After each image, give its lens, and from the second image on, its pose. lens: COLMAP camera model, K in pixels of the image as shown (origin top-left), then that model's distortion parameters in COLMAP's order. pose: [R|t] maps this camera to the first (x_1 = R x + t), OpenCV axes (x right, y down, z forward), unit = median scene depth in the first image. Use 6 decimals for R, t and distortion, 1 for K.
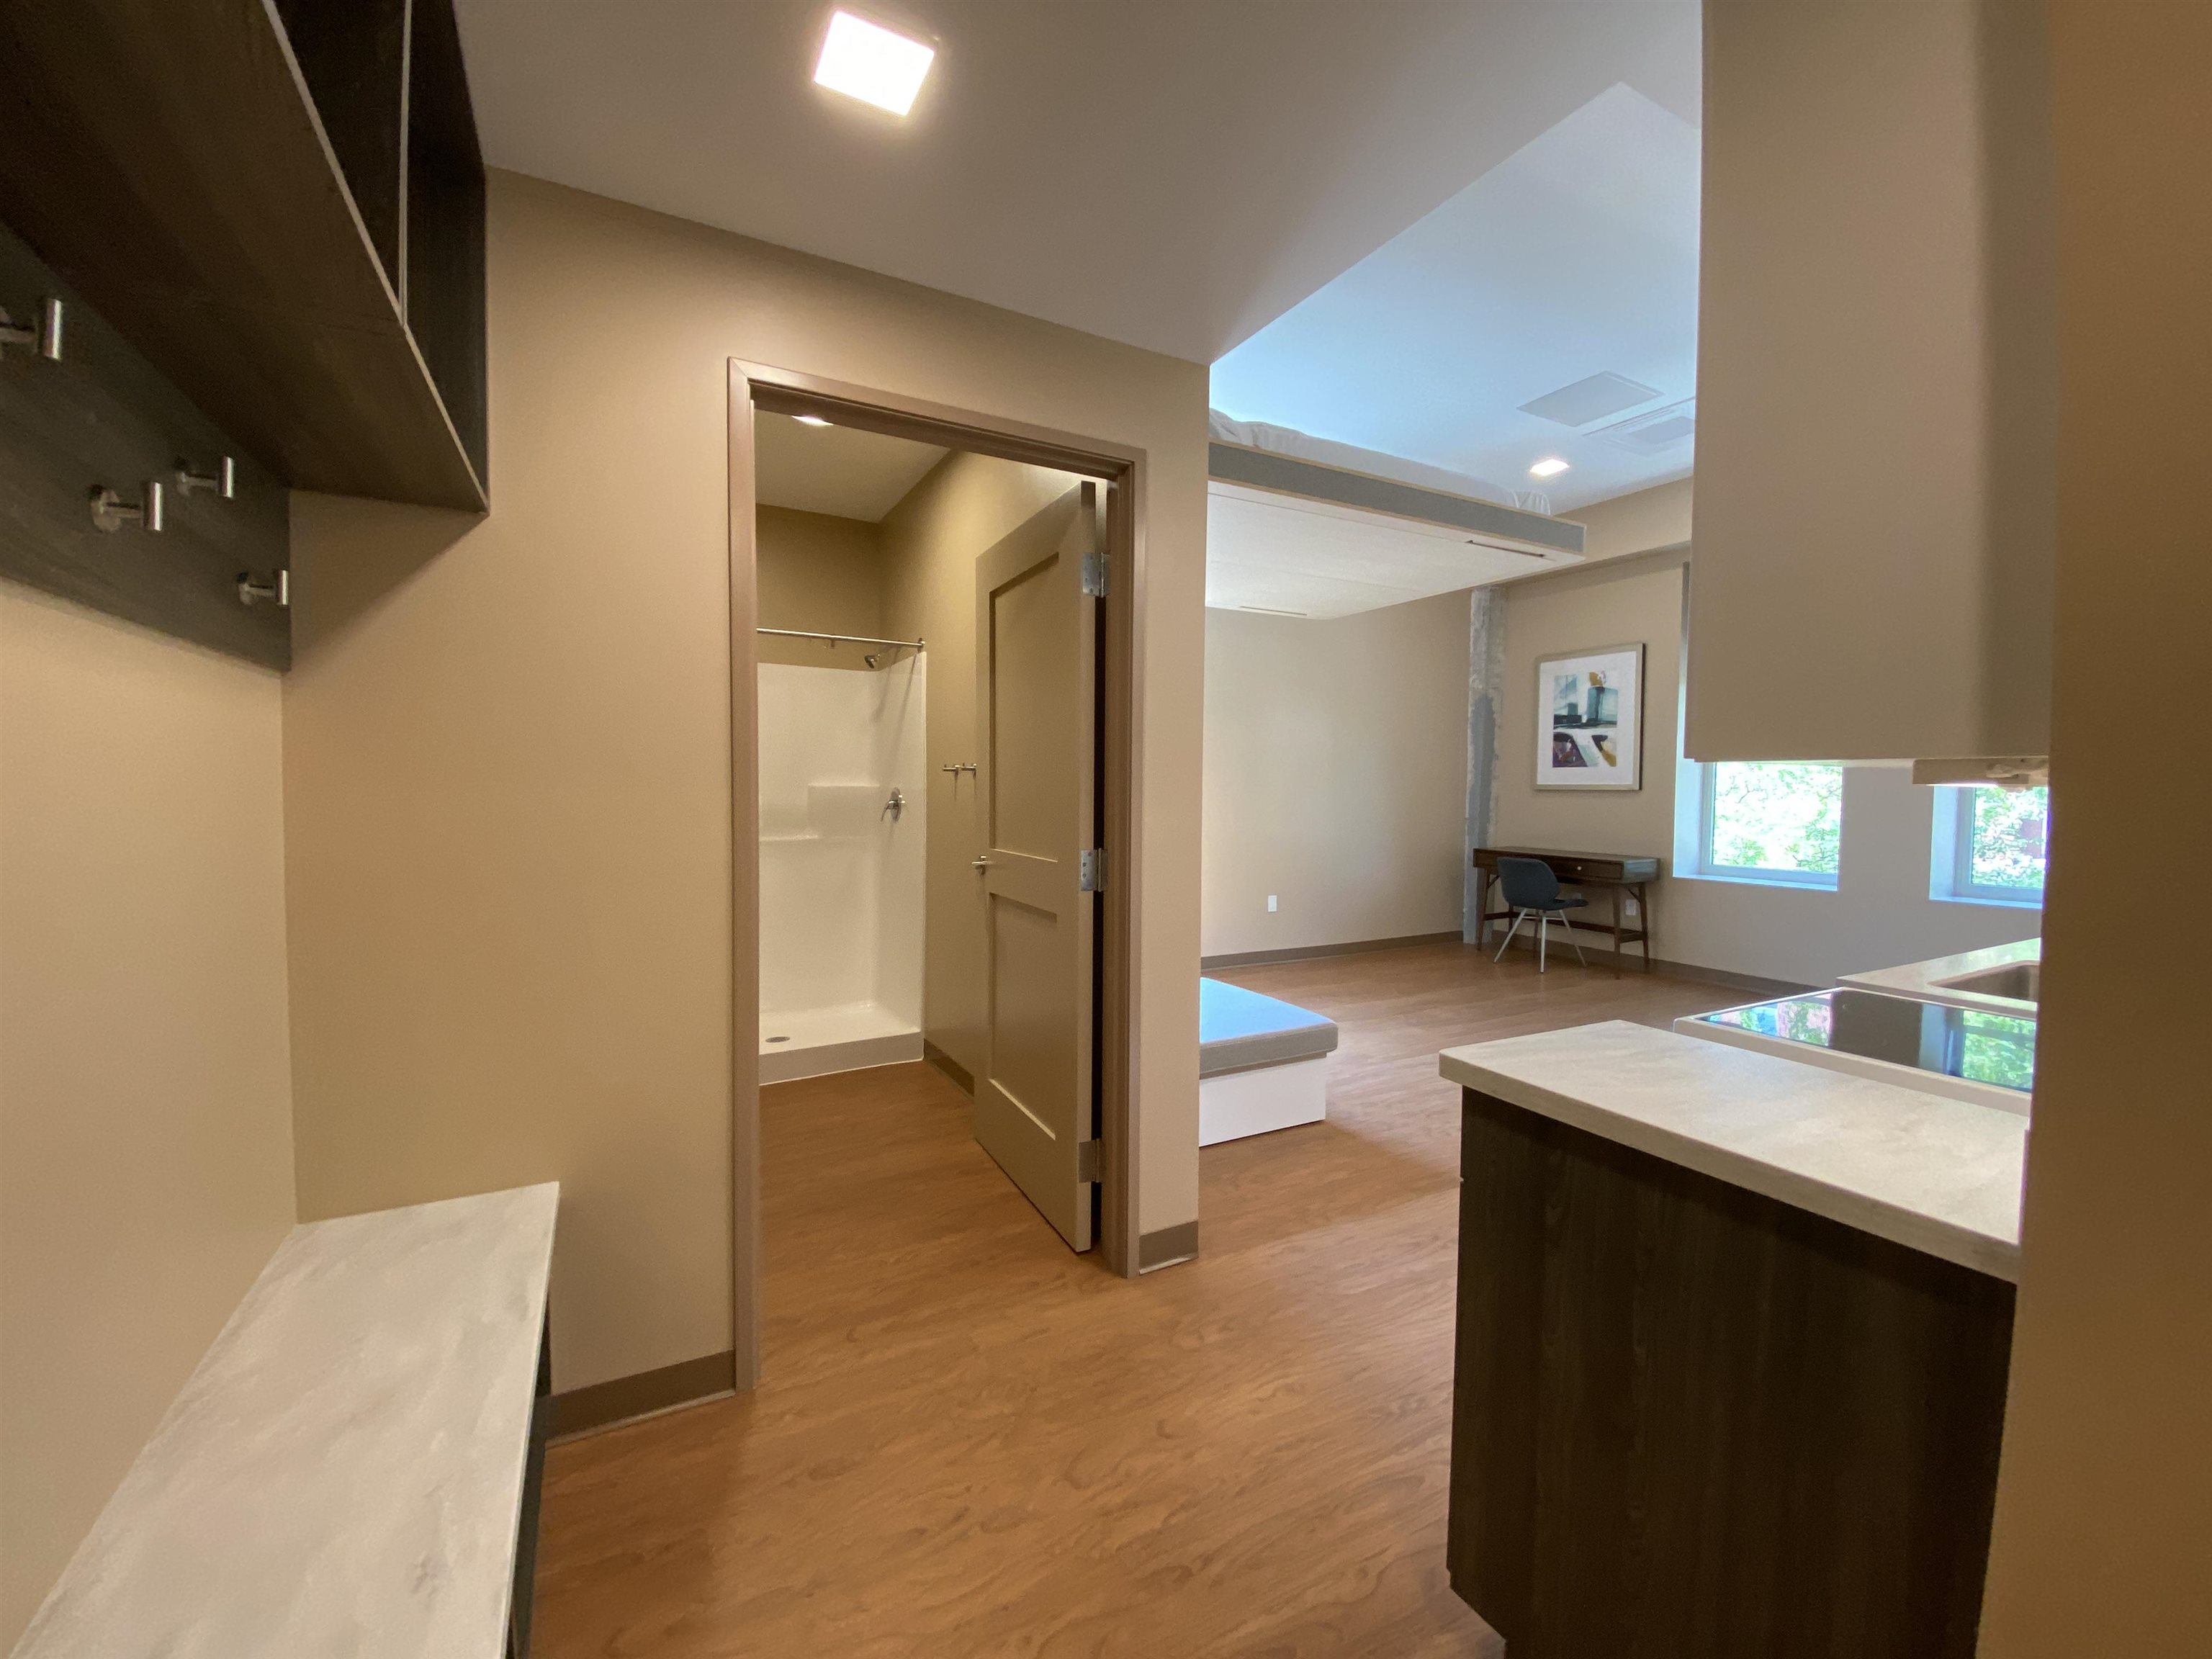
lens RADIAL K [[895.4, 0, 1095.7], [0, 895.4, 821.5], [0, 0, 1]] dist [0.026981, -0.024115]
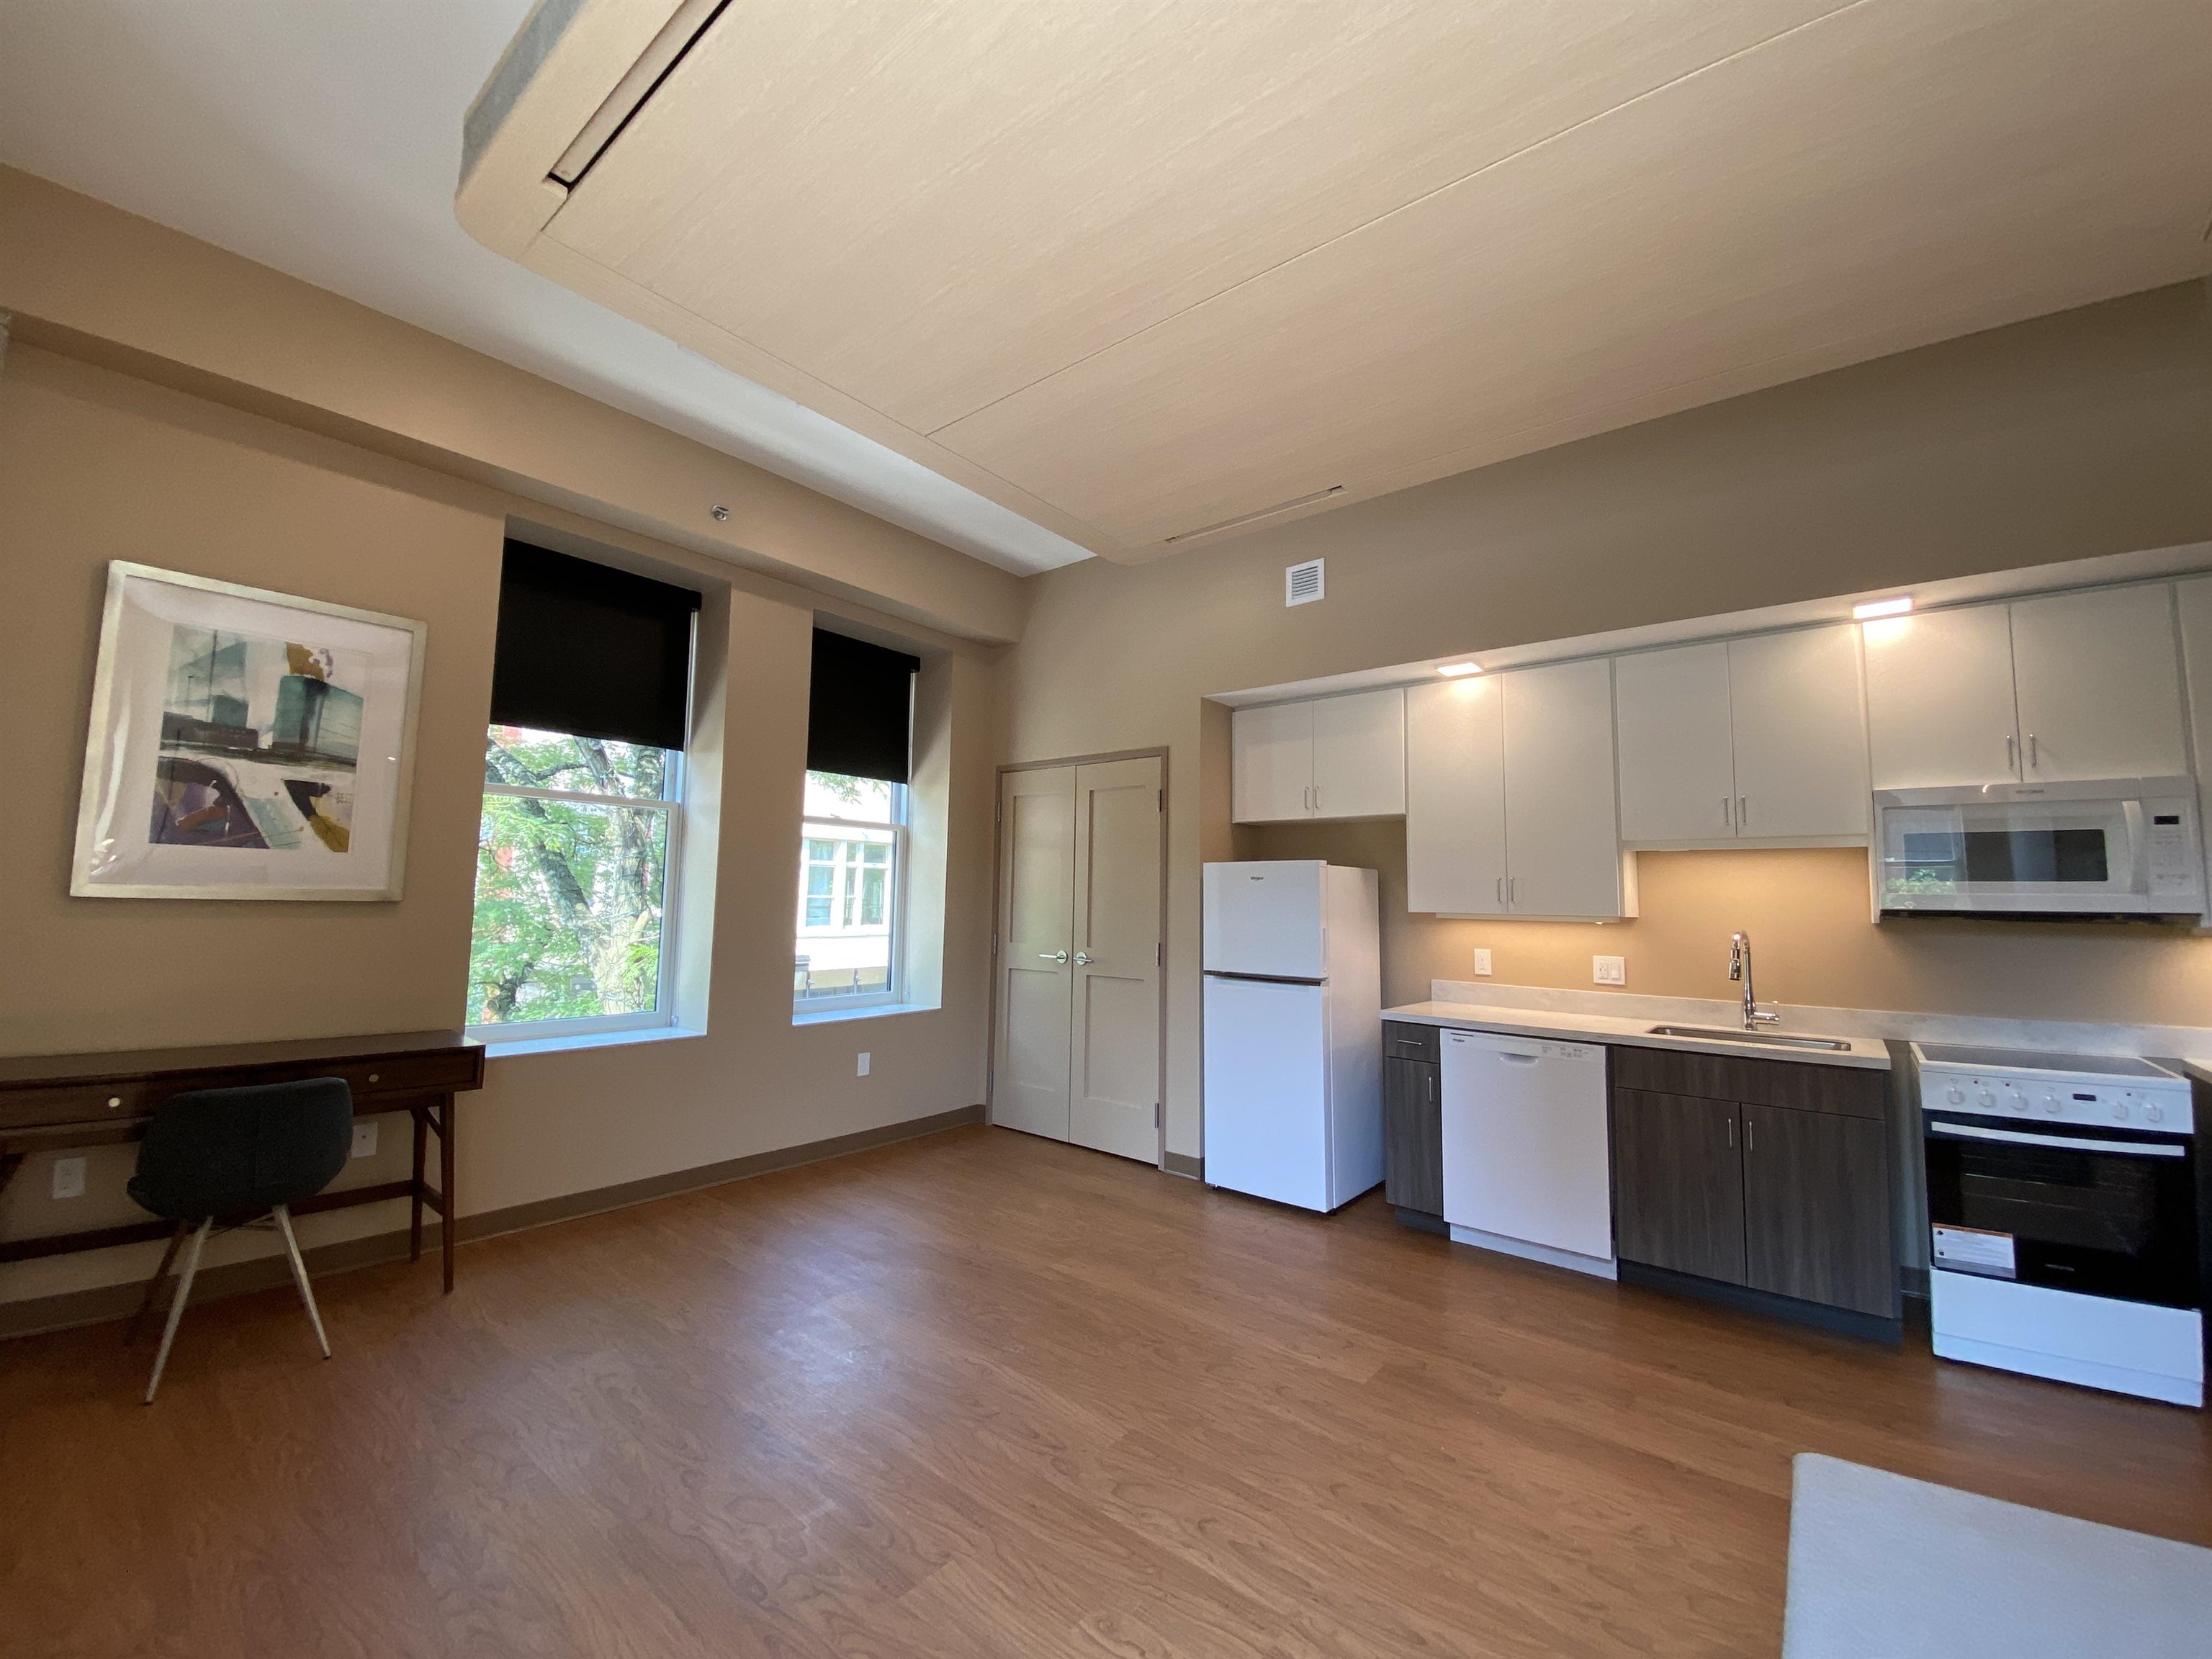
lens RADIAL K [[895.4, 0, 1095.7], [0, 895.4, 821.5], [0, 0, 1]] dist [0.026981, -0.024115]
pose [[-0.379576, 0.068291, 0.922637, -0.033101], [0.012882, 0.997565, -0.068537, -0.057436], [-0.925071, -0.014129, -0.379532, 1.190811]]
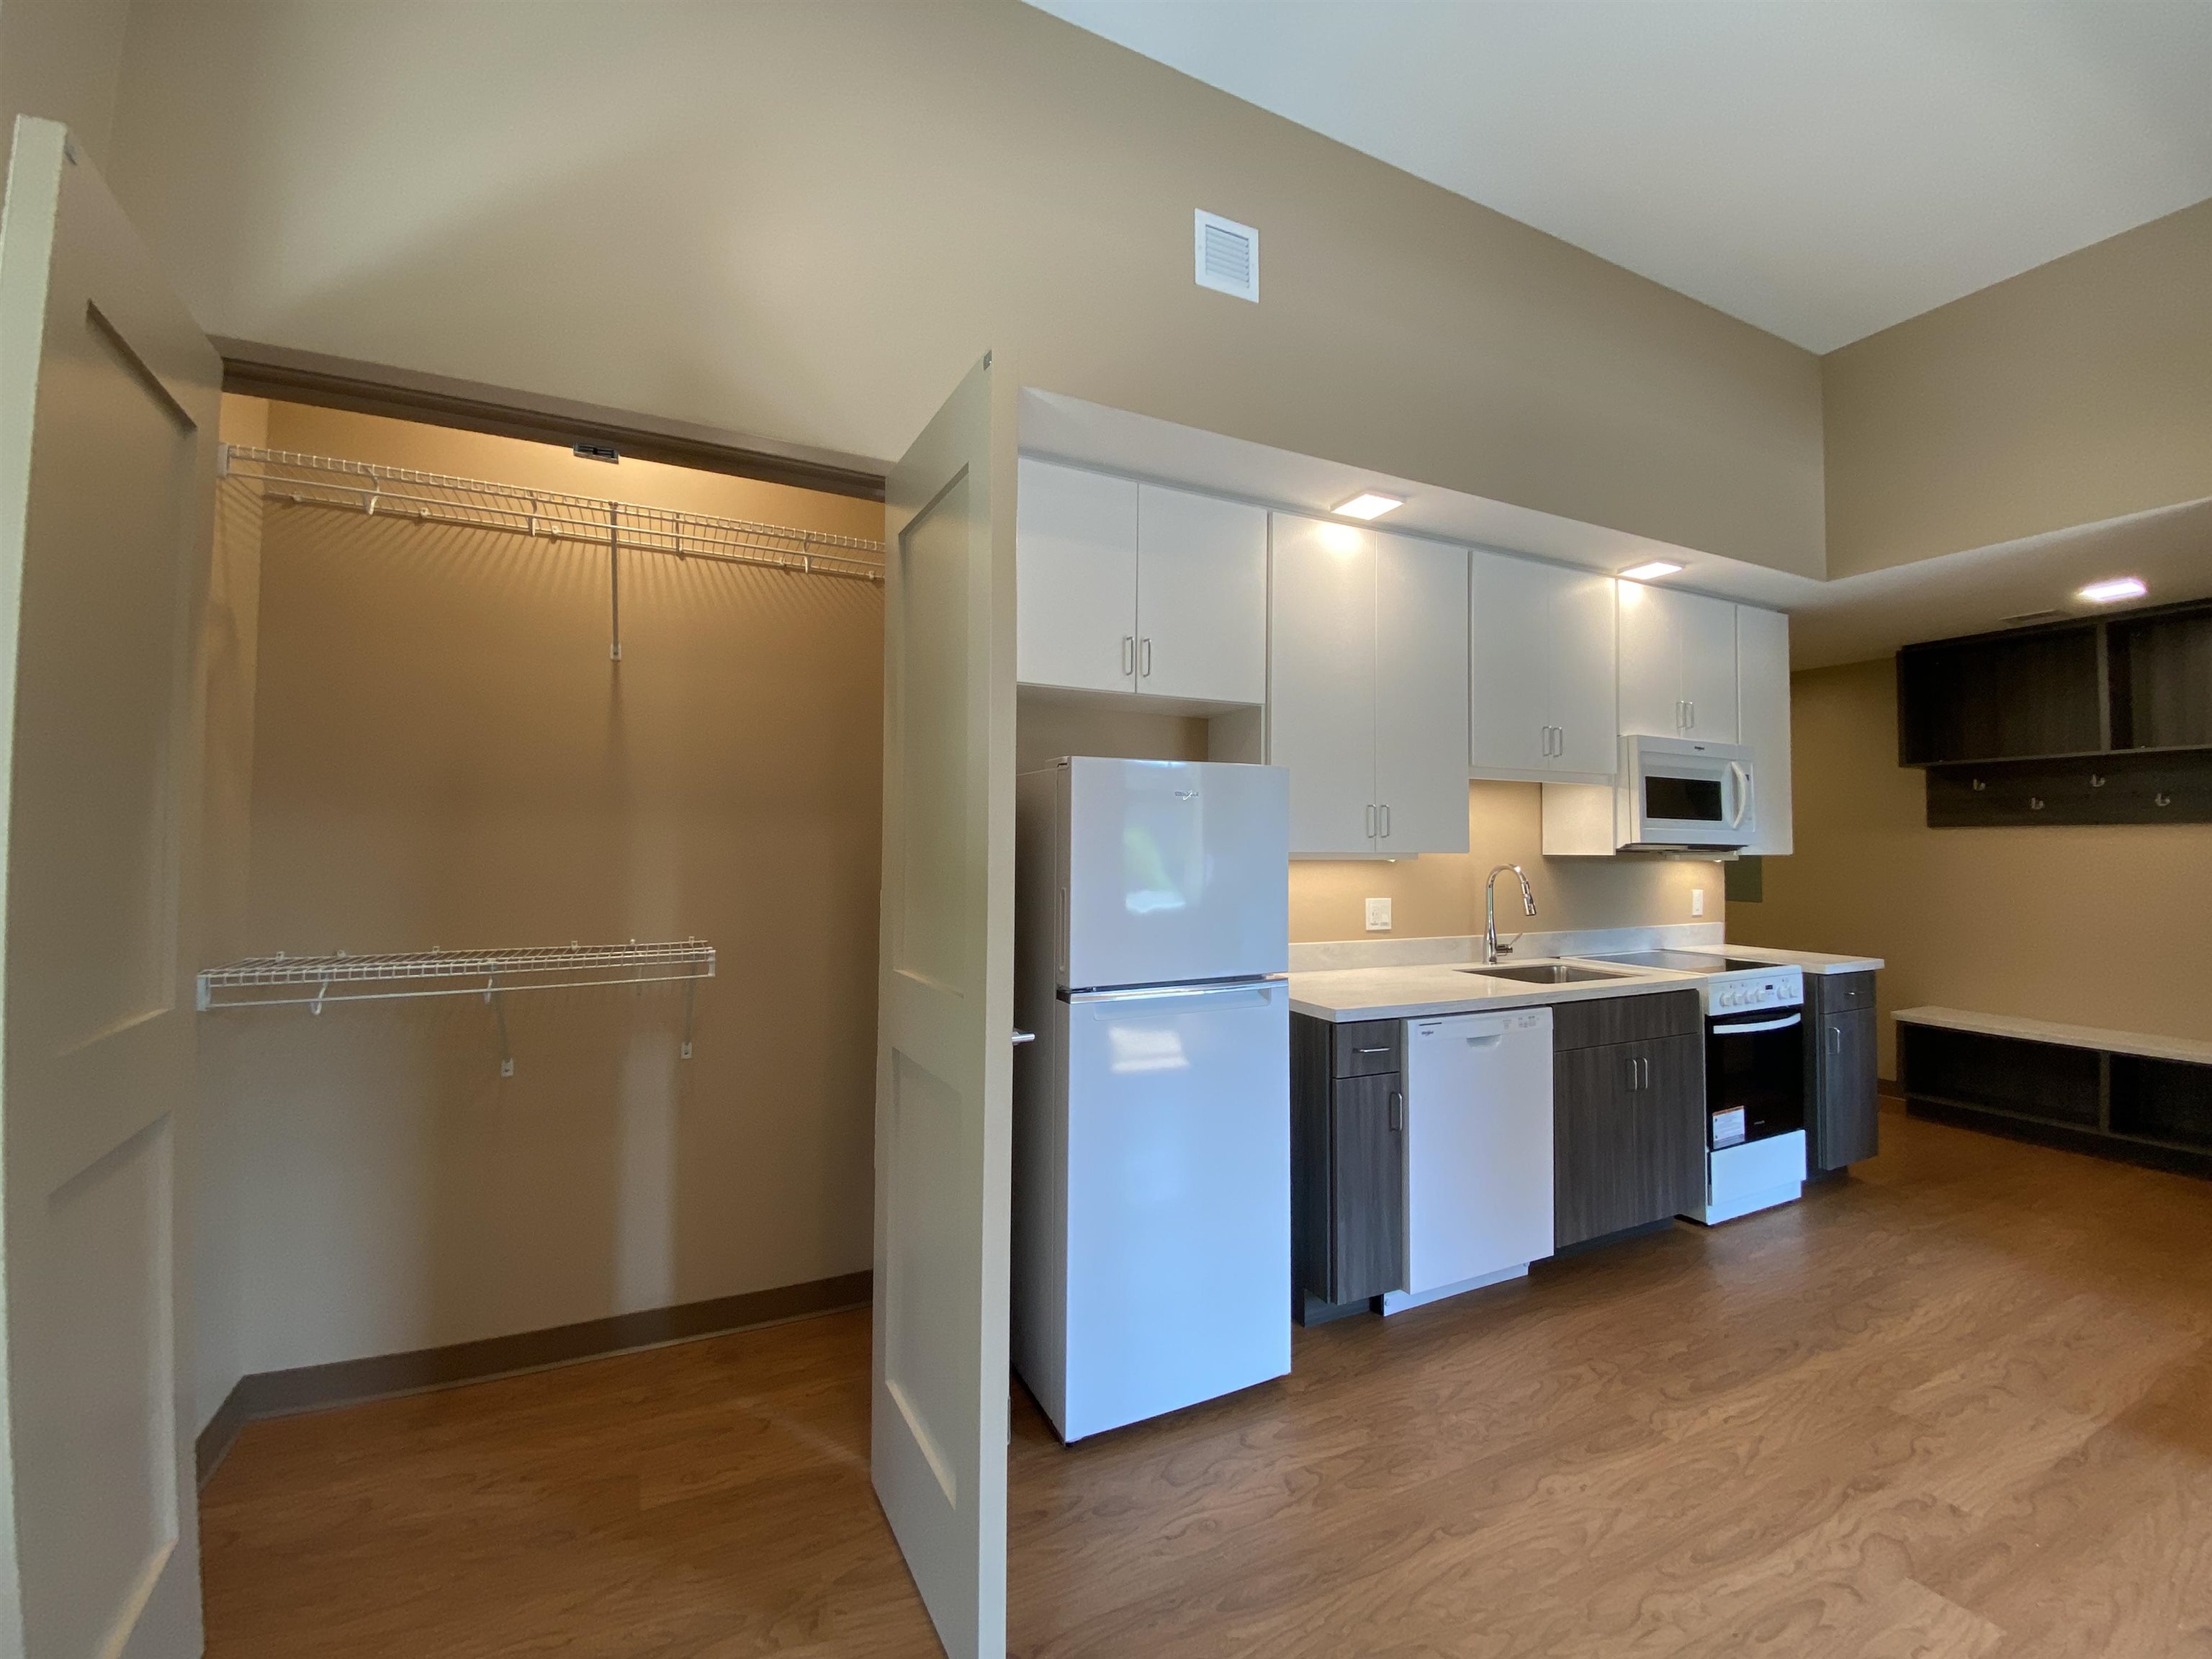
lens RADIAL K [[895.4, 0, 1095.7], [0, 895.4, 821.5], [0, 0, 1]] dist [0.026981, -0.024115]
pose [[-0.998967, -0.013116, 0.043499, 0.799985], [-0.012738, 0.999879, 0.008951, -0.048451], [-0.043611, 0.008387, -0.999013, 1.155792]]
